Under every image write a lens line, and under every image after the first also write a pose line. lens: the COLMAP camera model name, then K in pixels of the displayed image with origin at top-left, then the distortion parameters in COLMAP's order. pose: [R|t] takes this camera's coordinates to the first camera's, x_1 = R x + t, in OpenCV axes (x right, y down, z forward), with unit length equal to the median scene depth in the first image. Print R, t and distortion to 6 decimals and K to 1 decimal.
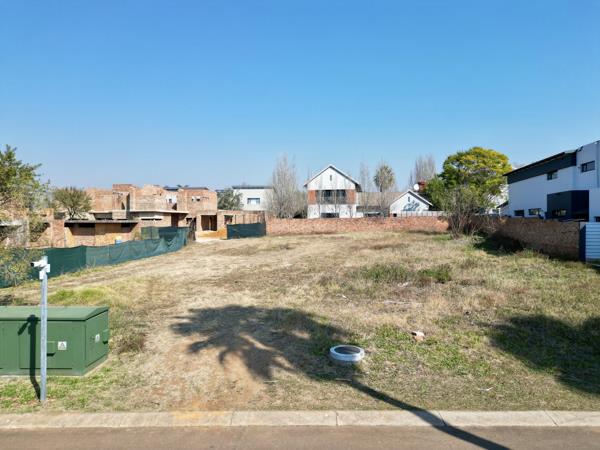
lens RADIAL K [[422.4, 0, 300.0], [0, 422.4, 225.0], [0, 0, 1]] dist [0.076069, -0.082851]
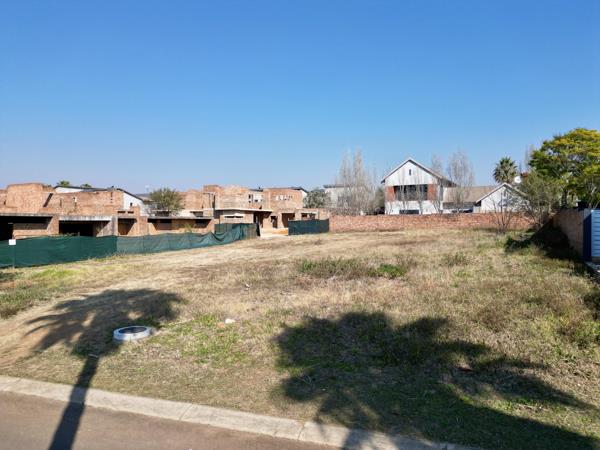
lens RADIAL K [[422.4, 0, 300.0], [0, 422.4, 225.0], [0, 0, 1]] dist [0.076069, -0.082851]
pose [[0.947704, 0.003864, -0.319127, 0.156150], [-0.005066, 0.999983, -0.002936, 0.009742], [0.319111, 0.004399, 0.947707, 0.034820]]
